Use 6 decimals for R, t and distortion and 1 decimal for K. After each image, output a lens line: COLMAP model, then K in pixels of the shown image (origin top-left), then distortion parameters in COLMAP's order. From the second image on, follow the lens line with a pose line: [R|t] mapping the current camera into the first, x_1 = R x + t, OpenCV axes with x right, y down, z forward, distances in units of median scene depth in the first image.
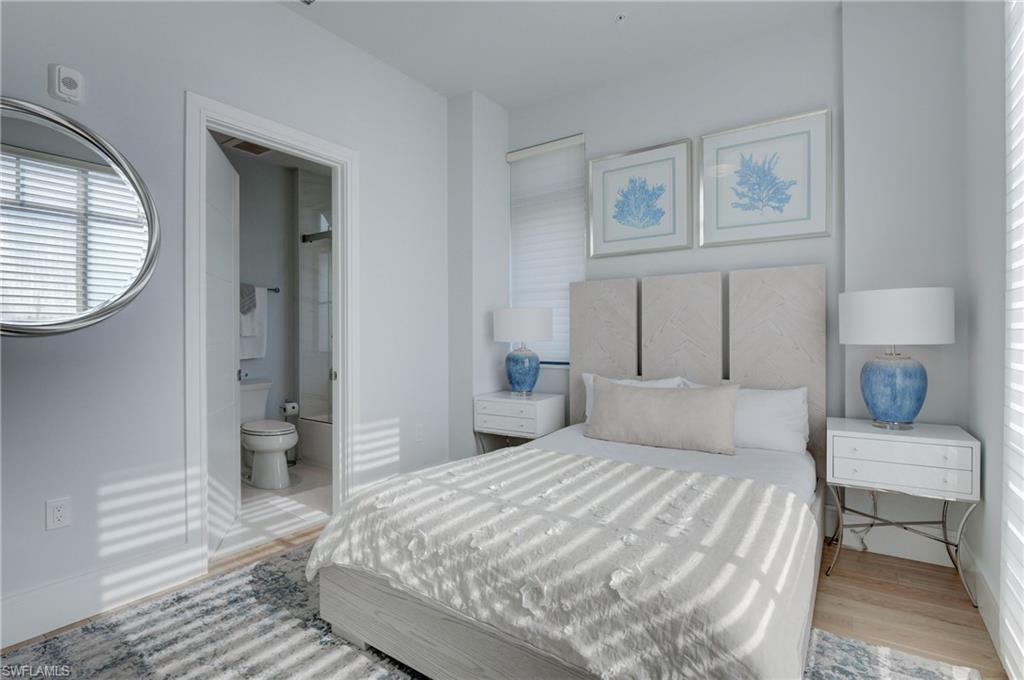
lens RADIAL K [[492.8, 0, 510.3], [0, 492.8, 337.0], [0, 0, 1]] dist [-0.014865, -0.001061]
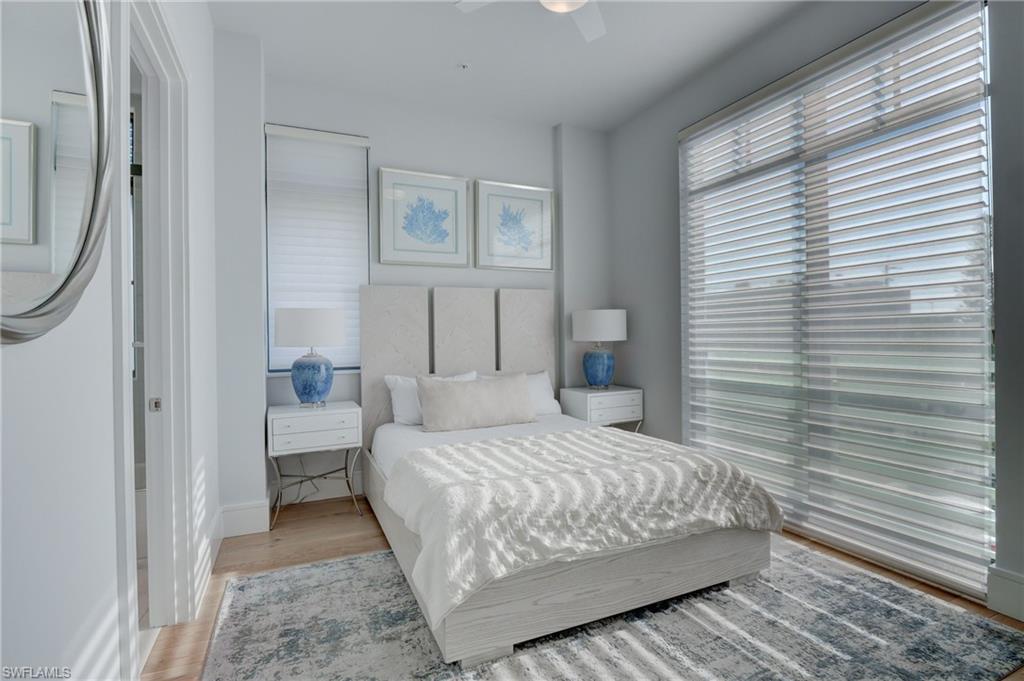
lens RADIAL K [[492.8, 0, 510.3], [0, 492.8, 337.5], [0, 0, 1]] dist [-0.014865, -0.001061]
pose [[0.516838, -0.005618, 0.856065, -0.803093], [0.018038, 0.999828, -0.004329, 0.005143], [-0.855893, 0.017679, 0.516850, 0.339370]]
